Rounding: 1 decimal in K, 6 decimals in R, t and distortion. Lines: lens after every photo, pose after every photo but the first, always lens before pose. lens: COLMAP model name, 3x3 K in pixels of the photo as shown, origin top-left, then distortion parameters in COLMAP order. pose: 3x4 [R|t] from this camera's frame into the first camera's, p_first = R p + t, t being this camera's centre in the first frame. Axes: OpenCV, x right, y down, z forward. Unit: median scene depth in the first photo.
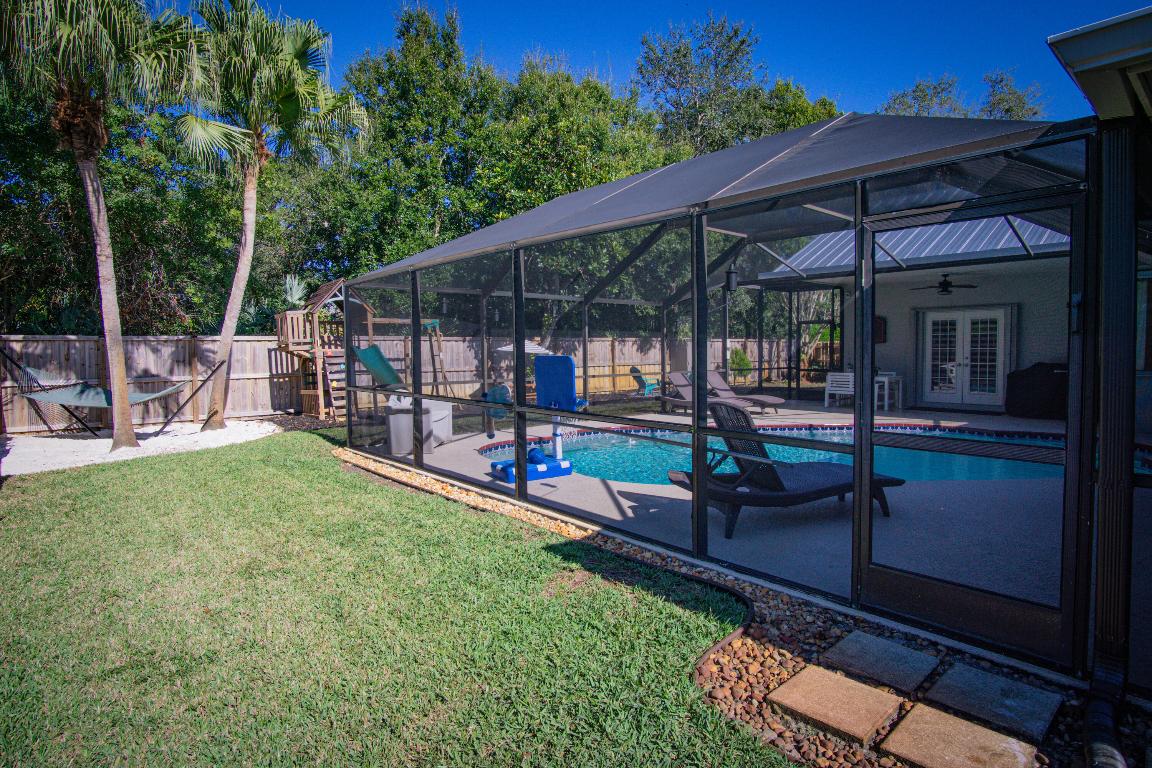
lens RADIAL K [[613.4, 0, 575.3], [0, 613.4, 385.5], [0, 0, 1]] dist [-0.005540, -0.000196]
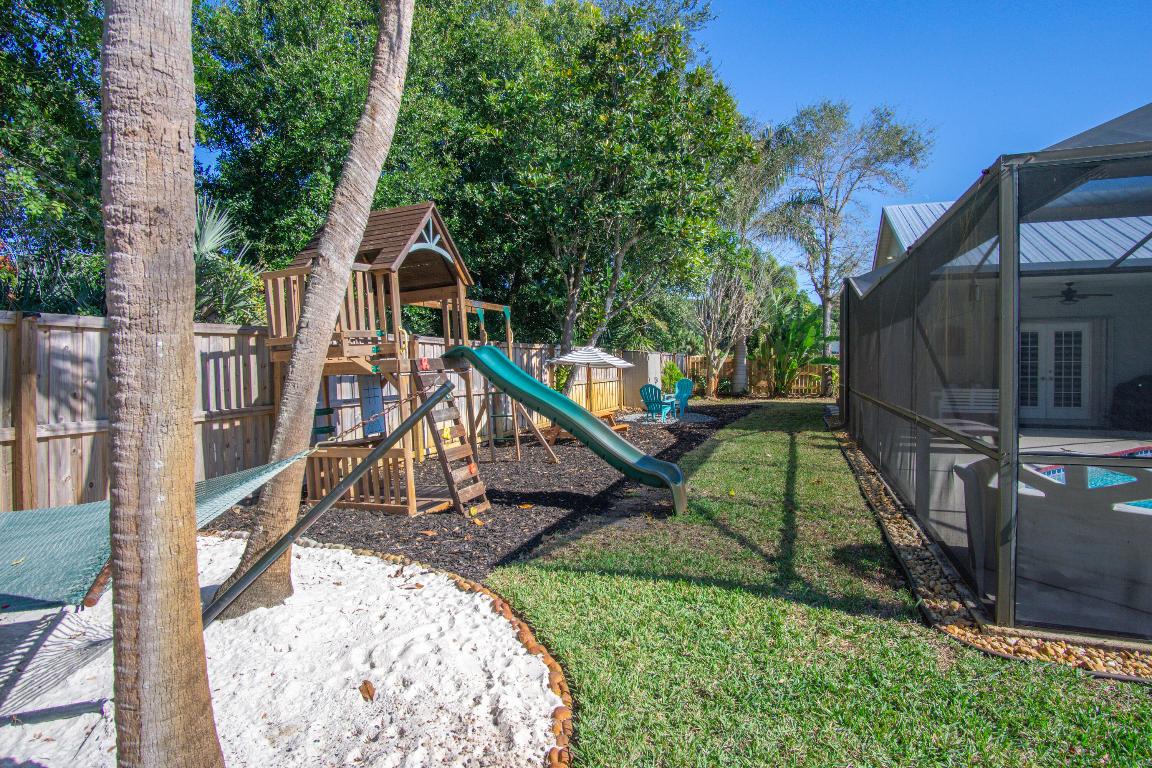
lens RADIAL K [[613.4, 0, 578.3], [0, 613.4, 380.1], [0, 0, 1]] dist [-0.005540, -0.000196]
pose [[0.875358, -0.009067, 0.483391, -0.495031], [0.024571, 0.999366, -0.025750, -0.025386], [-0.482851, 0.034417, 0.875026, 0.527853]]
